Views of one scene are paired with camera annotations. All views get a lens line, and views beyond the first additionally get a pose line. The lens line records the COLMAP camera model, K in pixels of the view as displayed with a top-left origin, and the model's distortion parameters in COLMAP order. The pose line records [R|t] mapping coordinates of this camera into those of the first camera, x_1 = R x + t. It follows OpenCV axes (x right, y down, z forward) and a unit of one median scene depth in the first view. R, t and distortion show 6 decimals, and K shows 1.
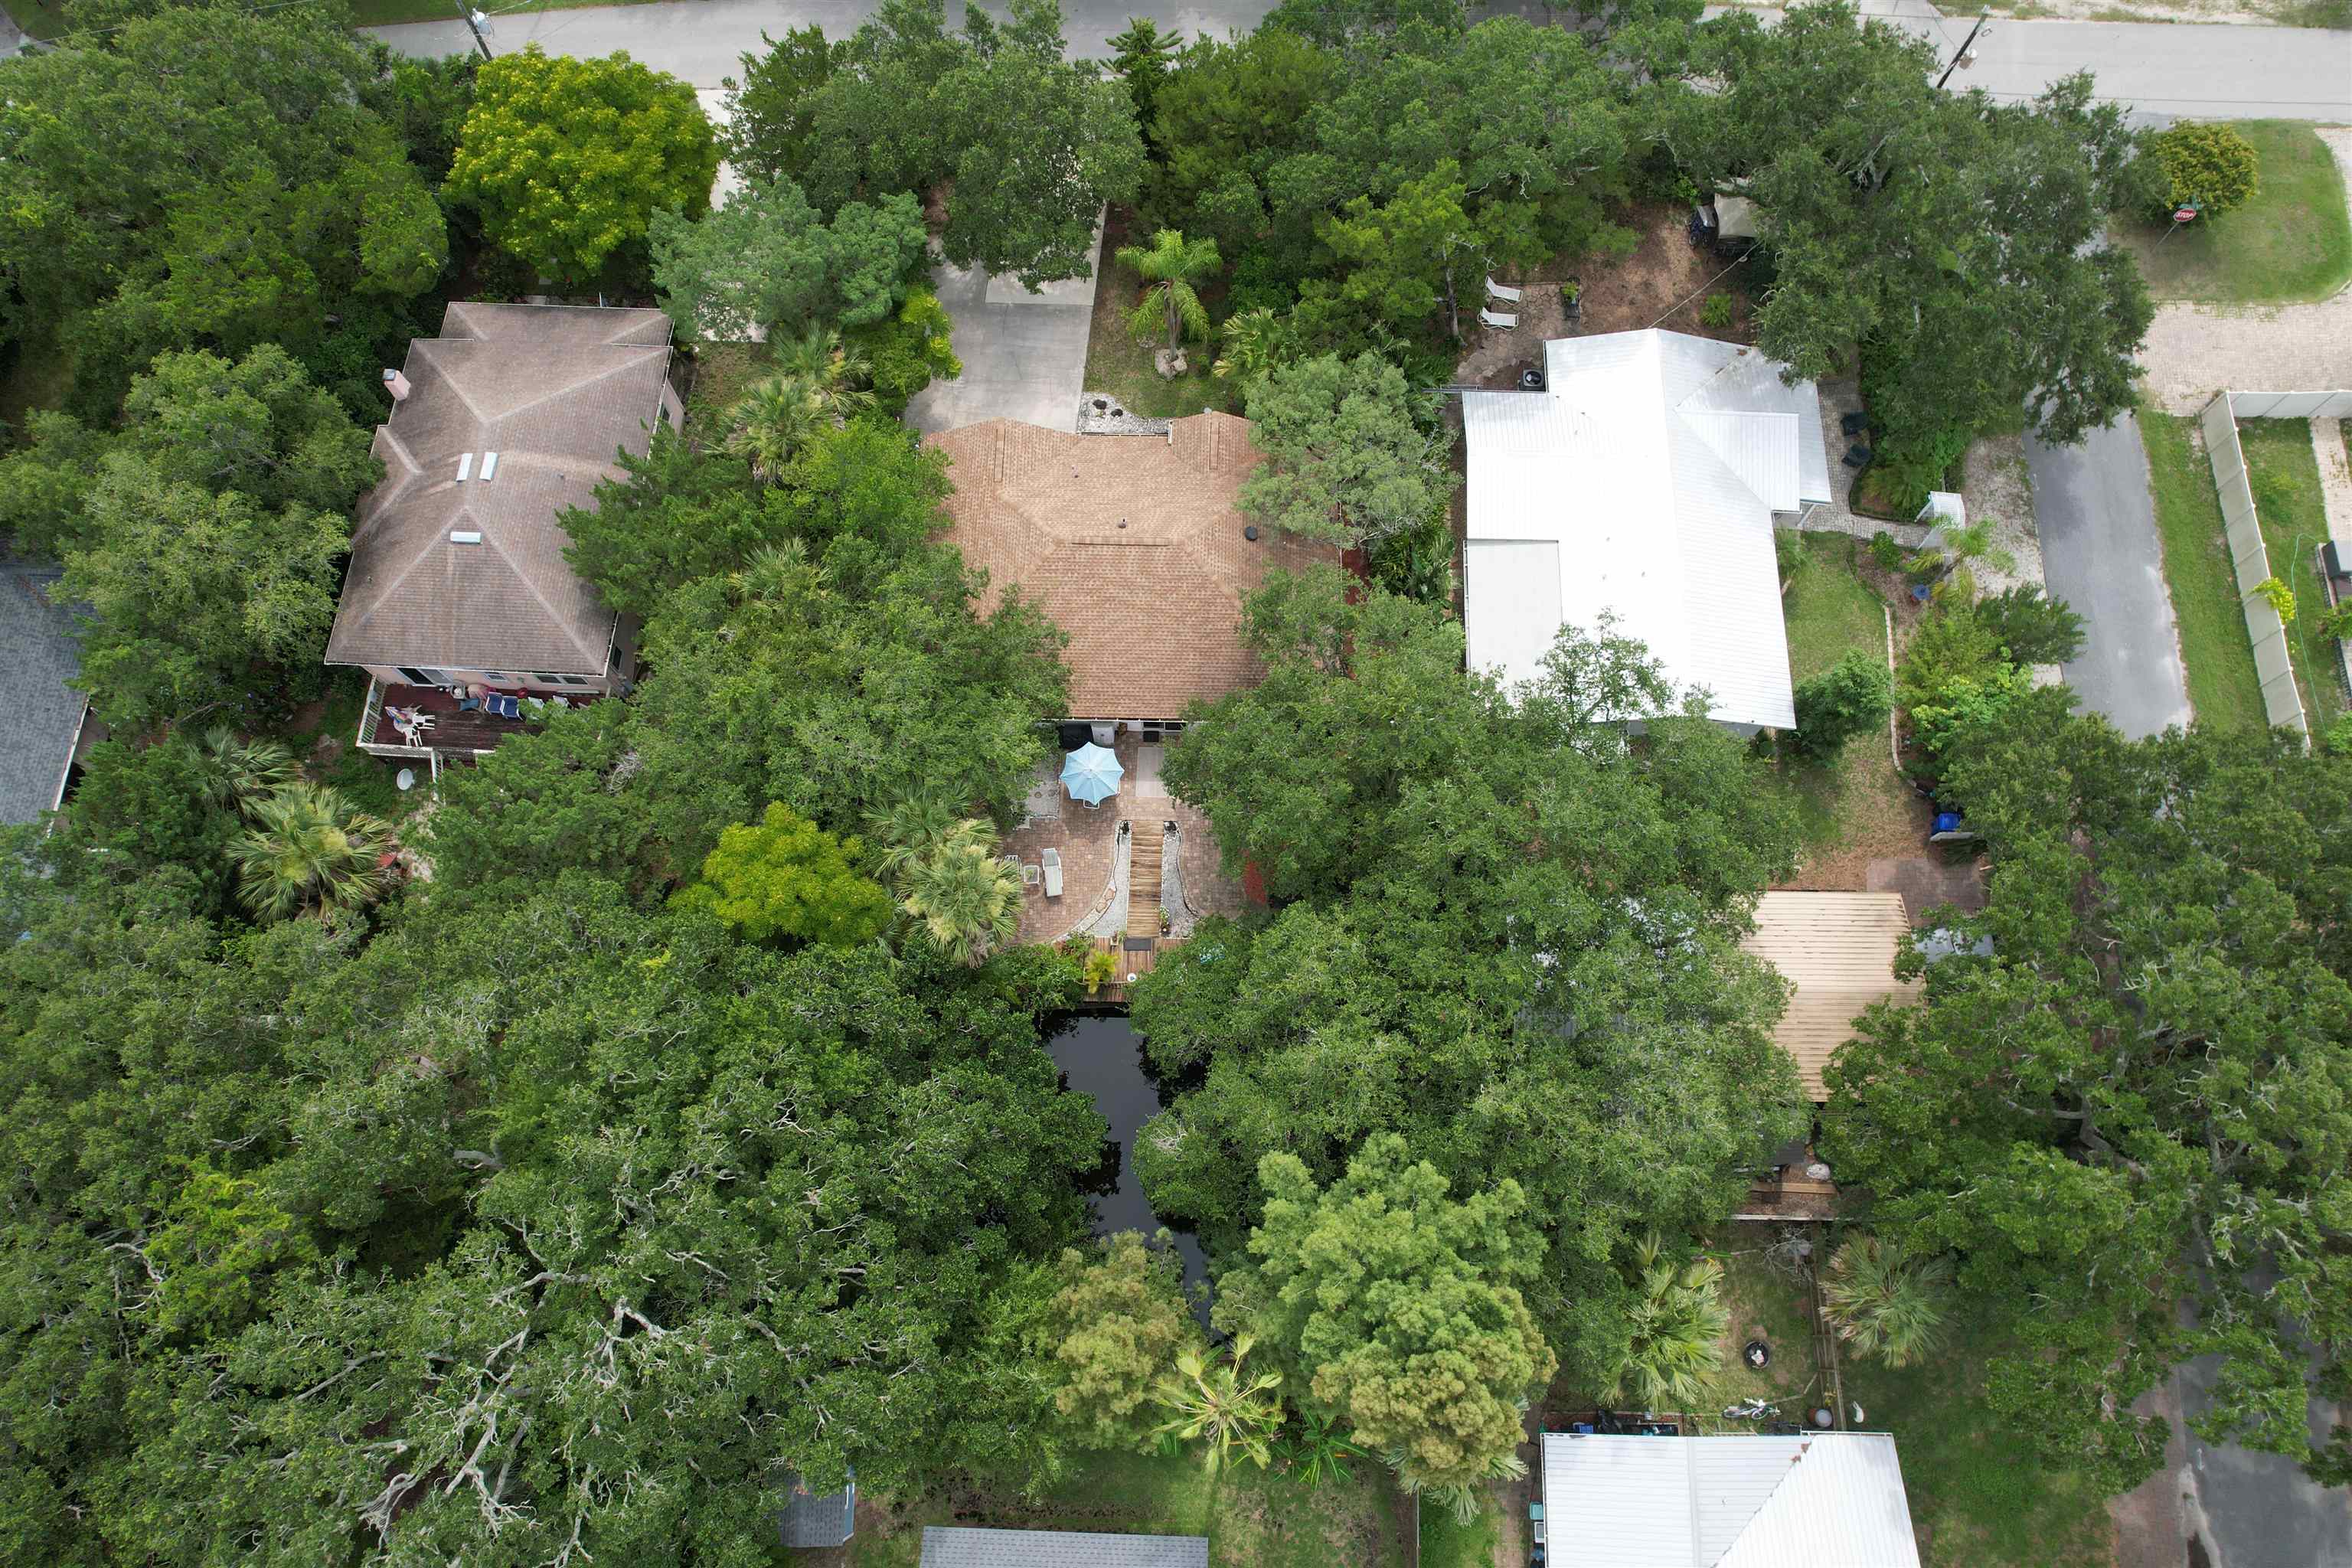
lens RADIAL K [[1518.0, 0, 1182.8], [0, 1518.0, 777.9], [0, 0, 1]] dist [0.000823, 0.009901]
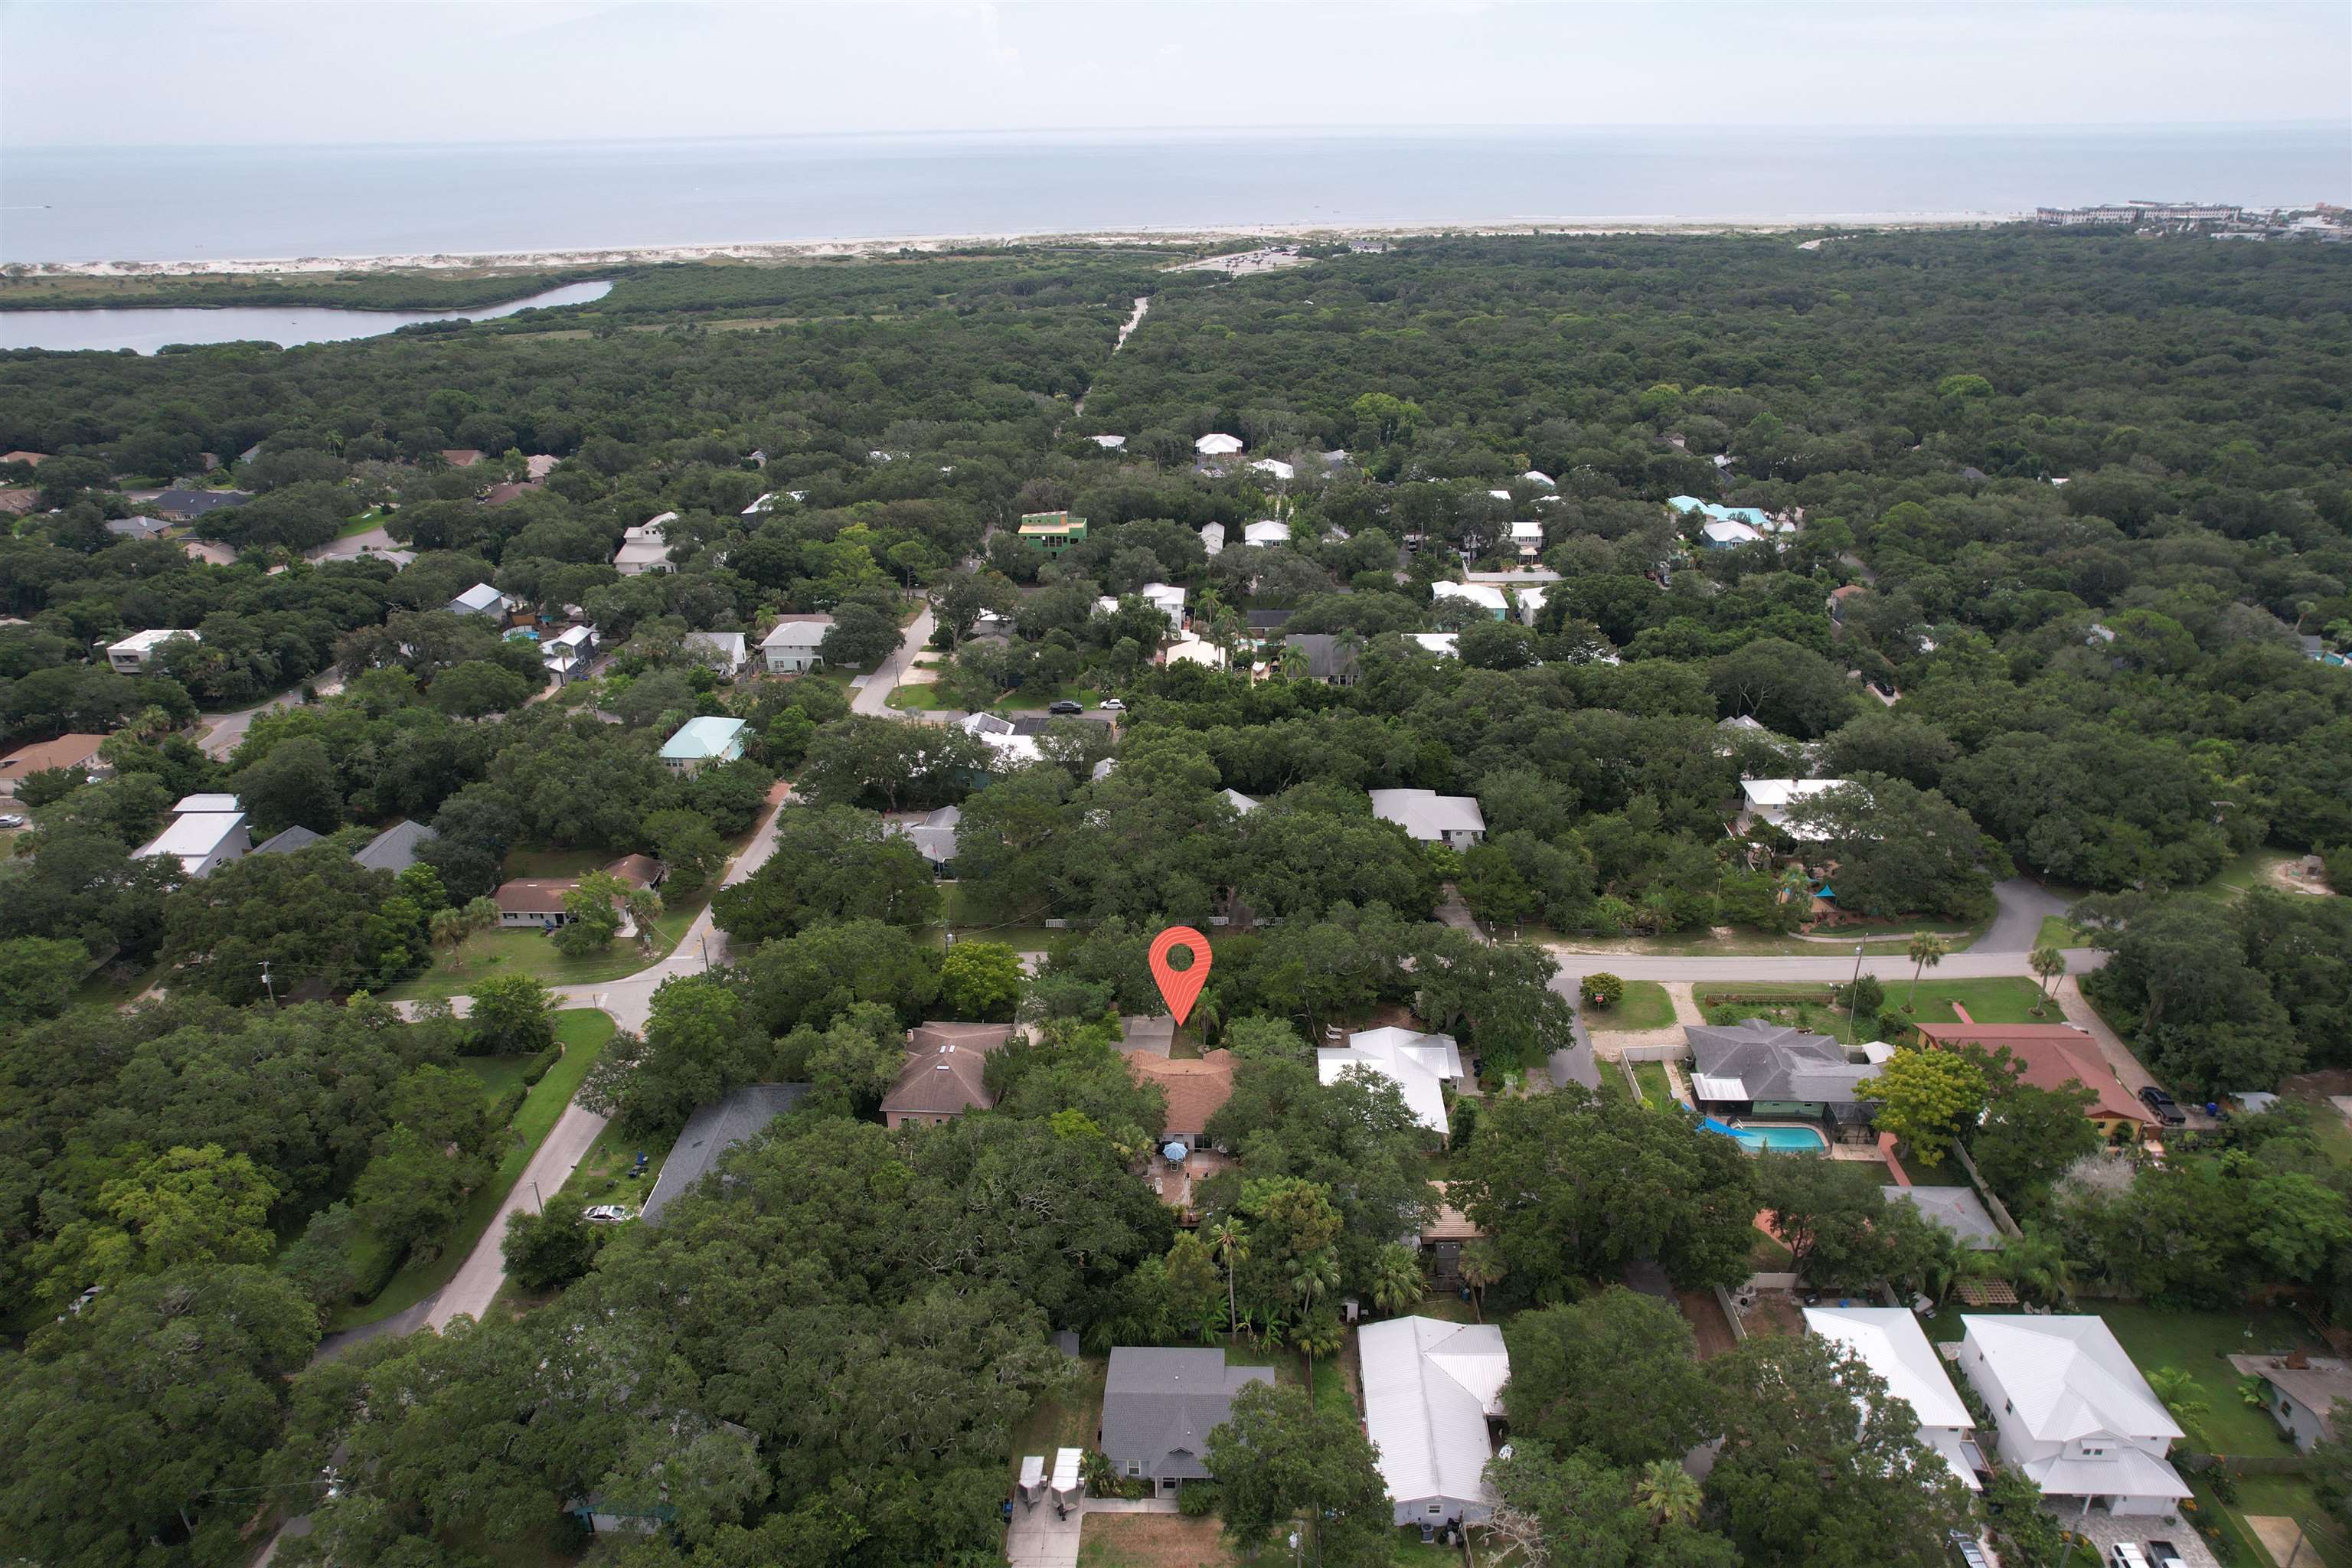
lens RADIAL K [[1518.0, 0, 1178.8], [0, 1518.0, 785.5], [0, 0, 1]] dist [0.000823, 0.009901]
pose [[0.999991, -0.001854, -0.003926, -0.040522], [-0.001519, 0.697731, -0.716358, 1.336946], [0.004067, 0.716357, 0.697722, -1.160156]]
